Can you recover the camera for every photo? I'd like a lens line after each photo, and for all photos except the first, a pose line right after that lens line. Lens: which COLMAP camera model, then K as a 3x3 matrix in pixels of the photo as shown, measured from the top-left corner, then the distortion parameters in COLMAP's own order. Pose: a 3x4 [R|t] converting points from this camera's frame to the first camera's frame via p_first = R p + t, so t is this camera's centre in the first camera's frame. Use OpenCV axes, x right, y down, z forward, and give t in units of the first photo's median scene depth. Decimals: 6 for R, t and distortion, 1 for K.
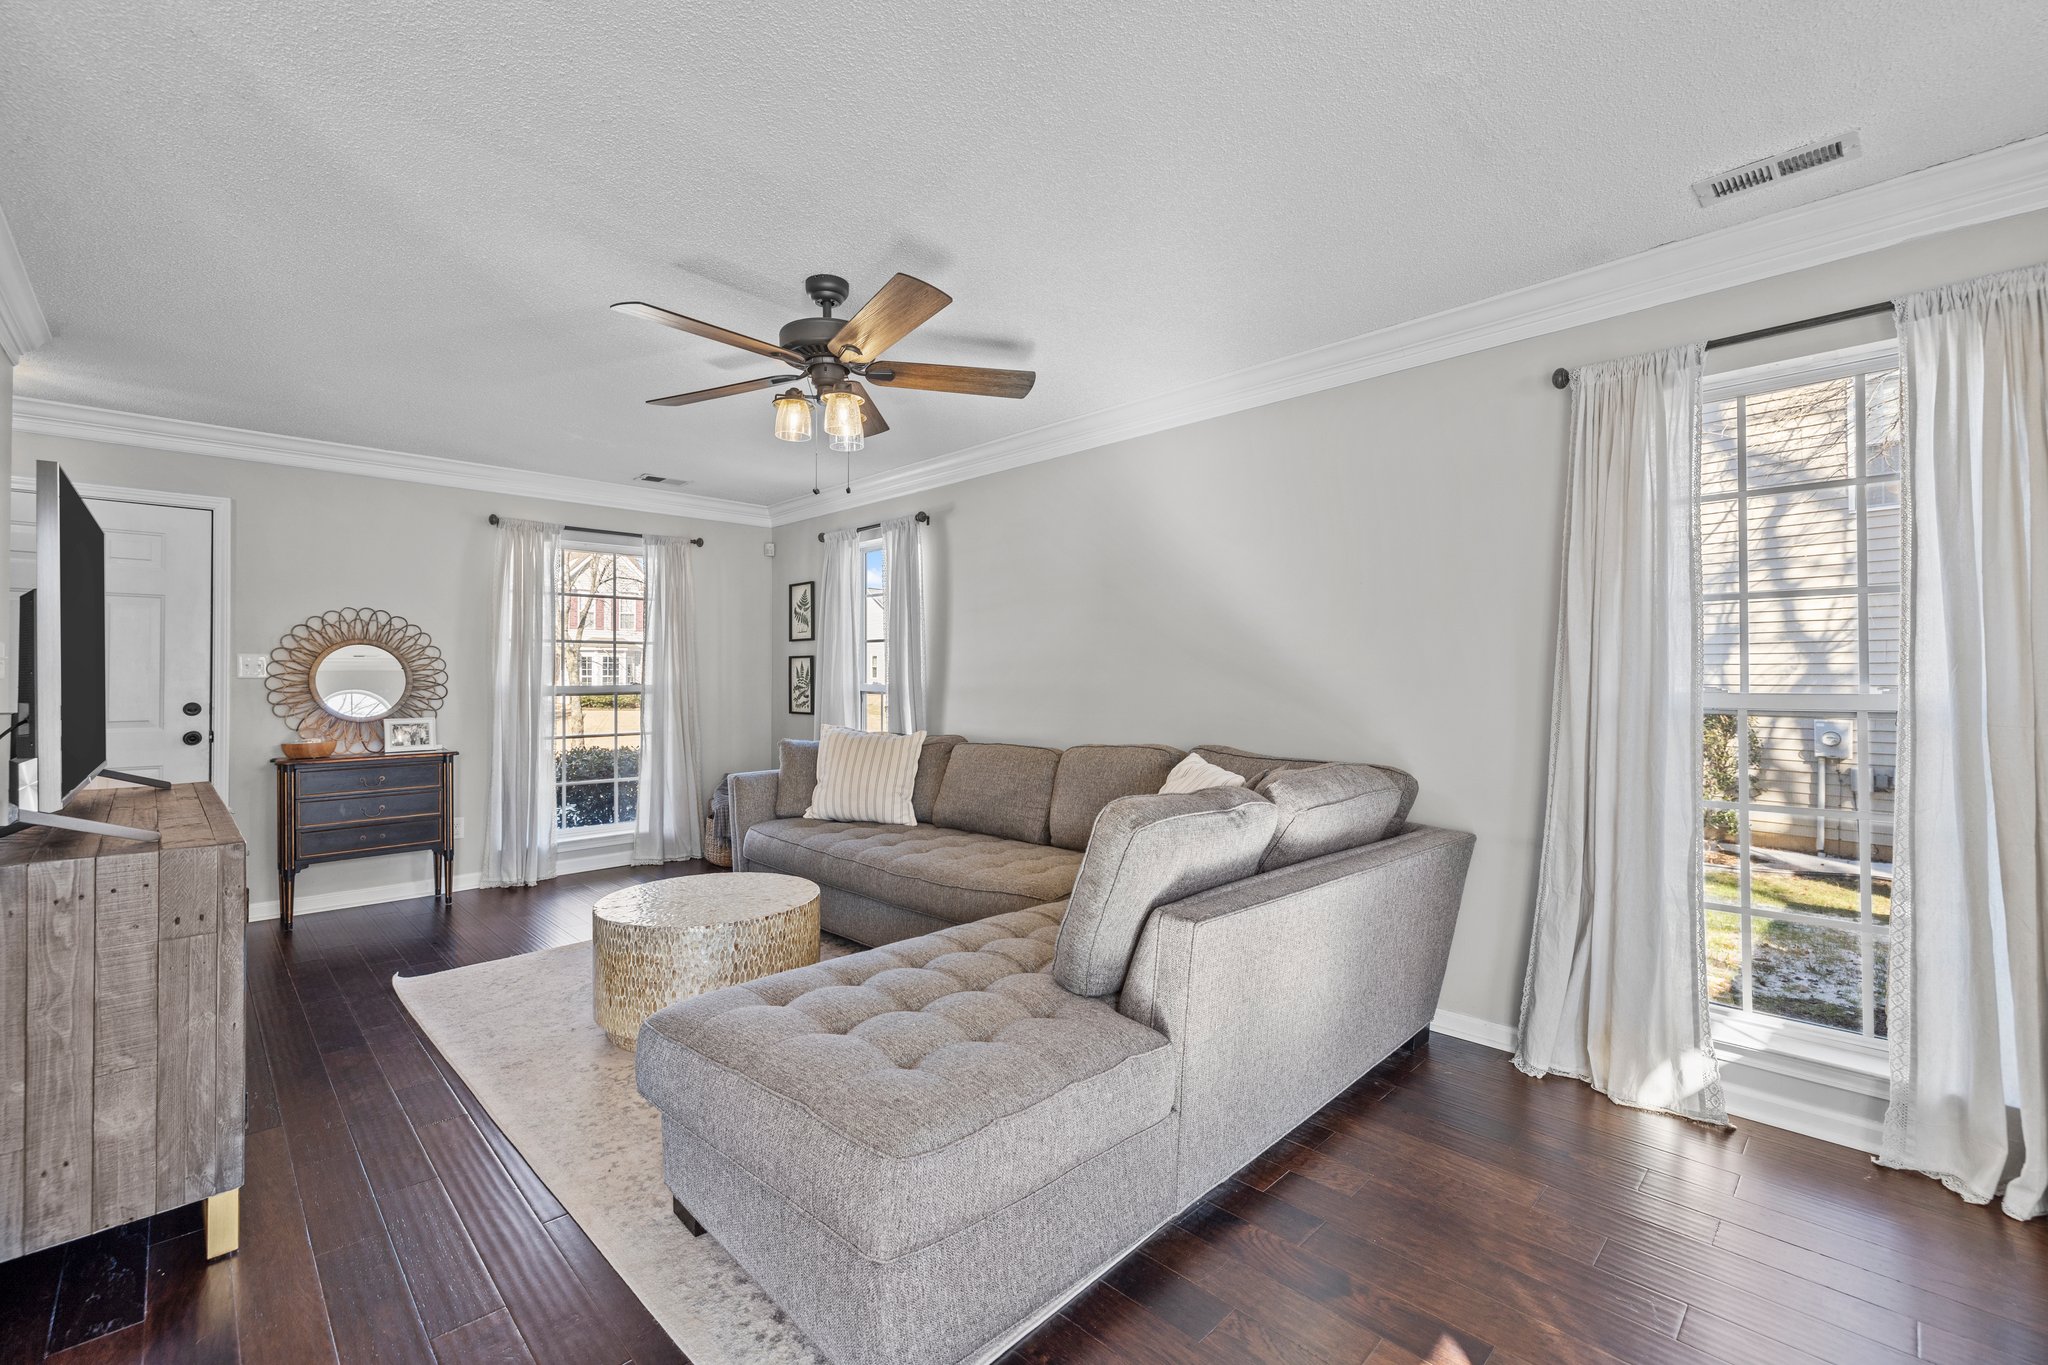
lens RADIAL K [[884.5, 0, 1024.3], [0, 884.5, 682.4], [0, 0, 1]] dist [0.000838, 0.000037]
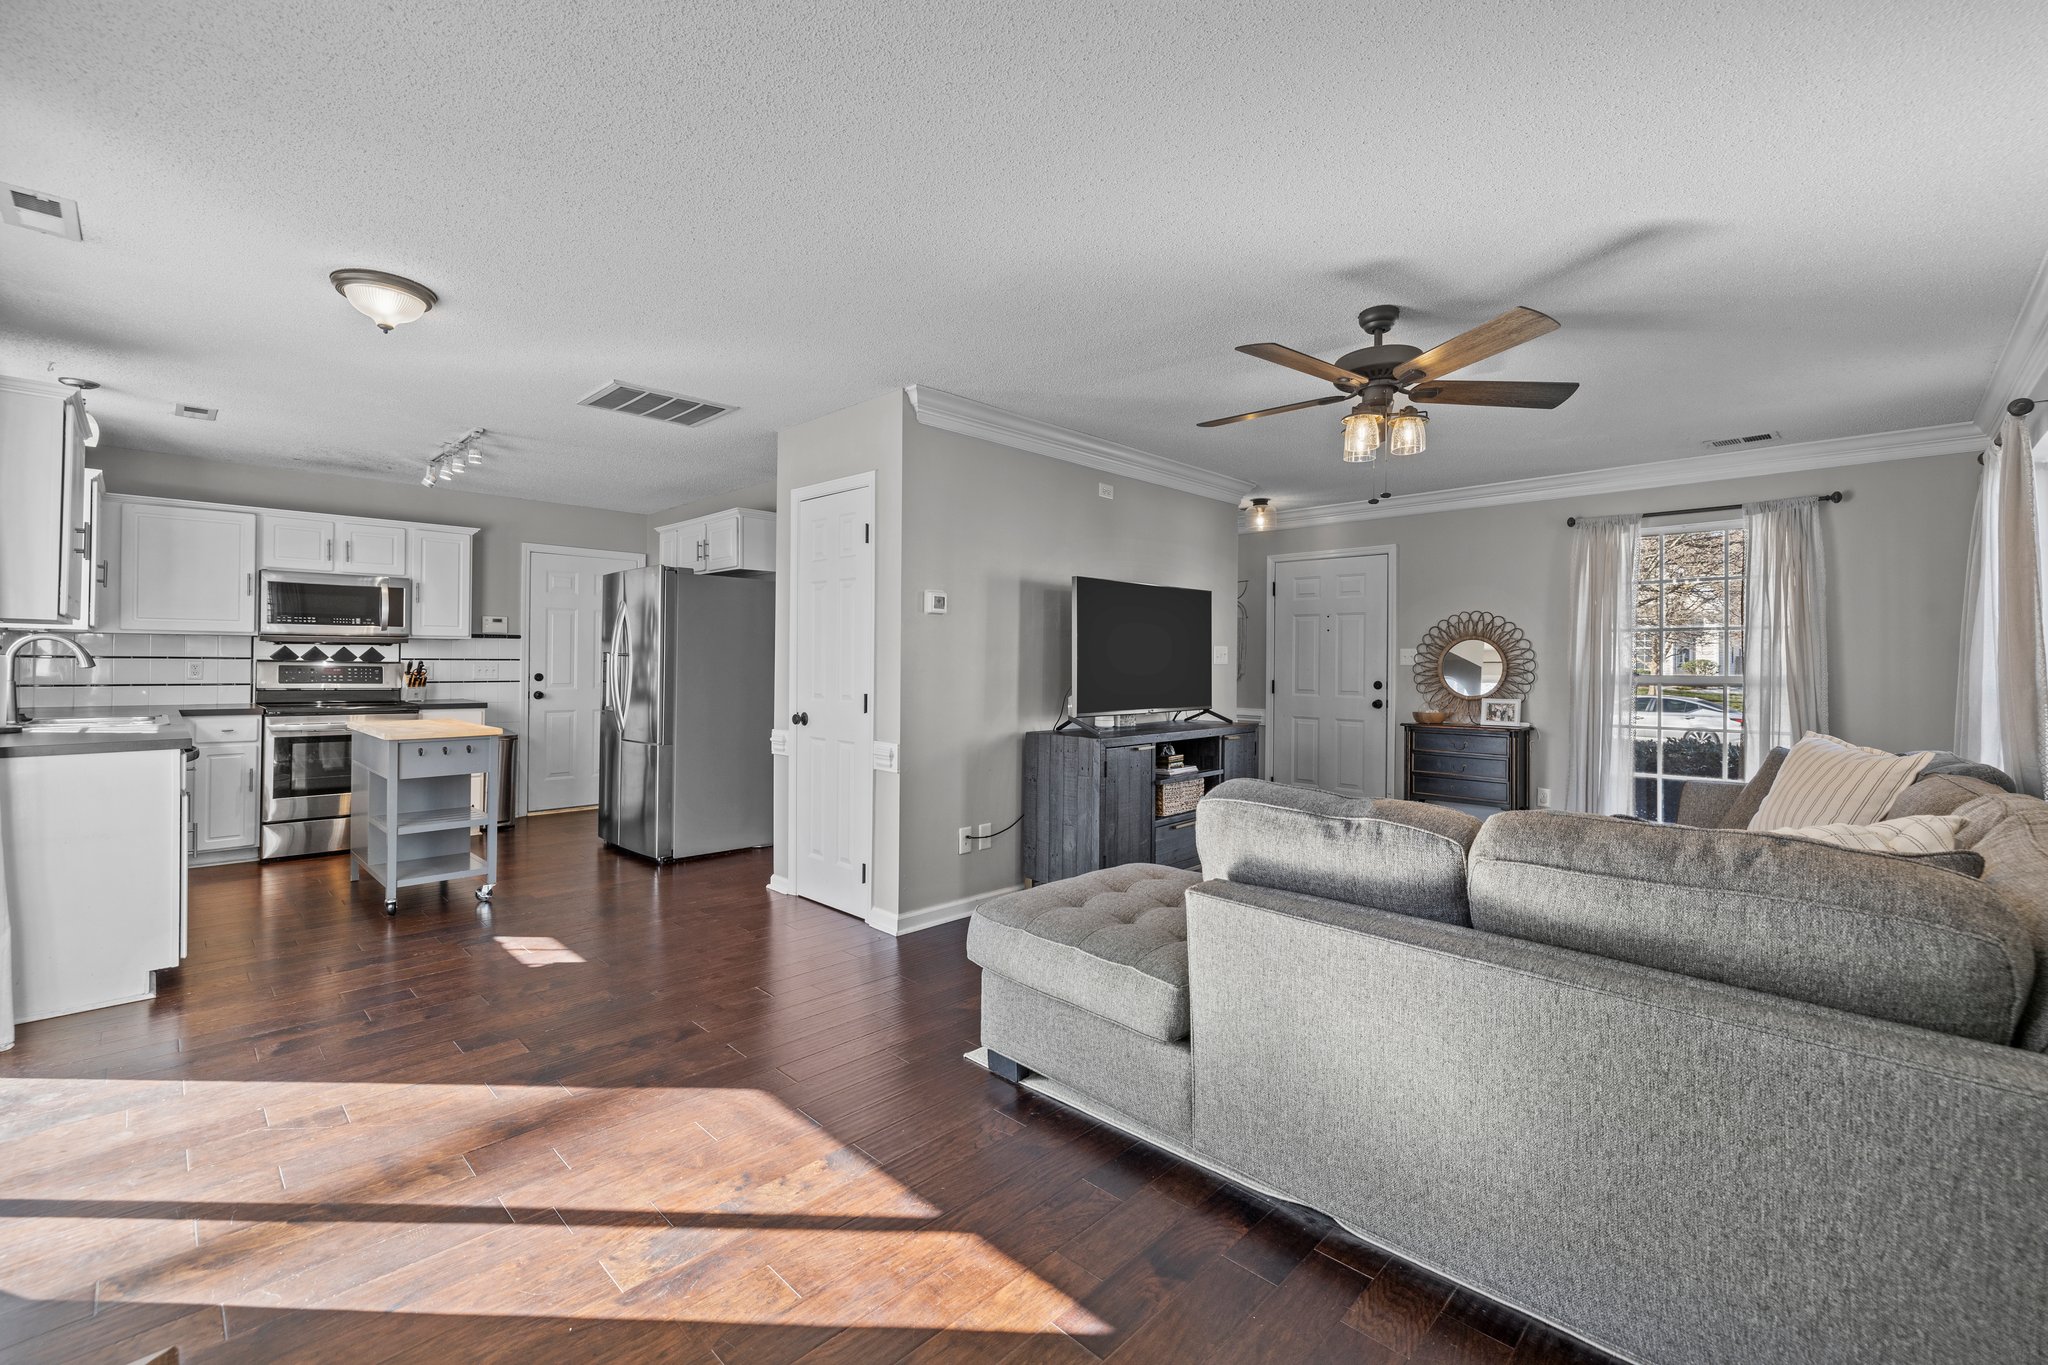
lens RADIAL K [[884.5, 0, 1038.0], [0, 884.5, 650.6], [0, 0, 1]] dist [0.000838, 0.000037]
pose [[0.014467, -0.006087, -0.999877, 0.522442], [-0.008677, 0.999943, -0.006213, -0.013272], [0.999858, 0.008765, 0.014413, 0.348772]]
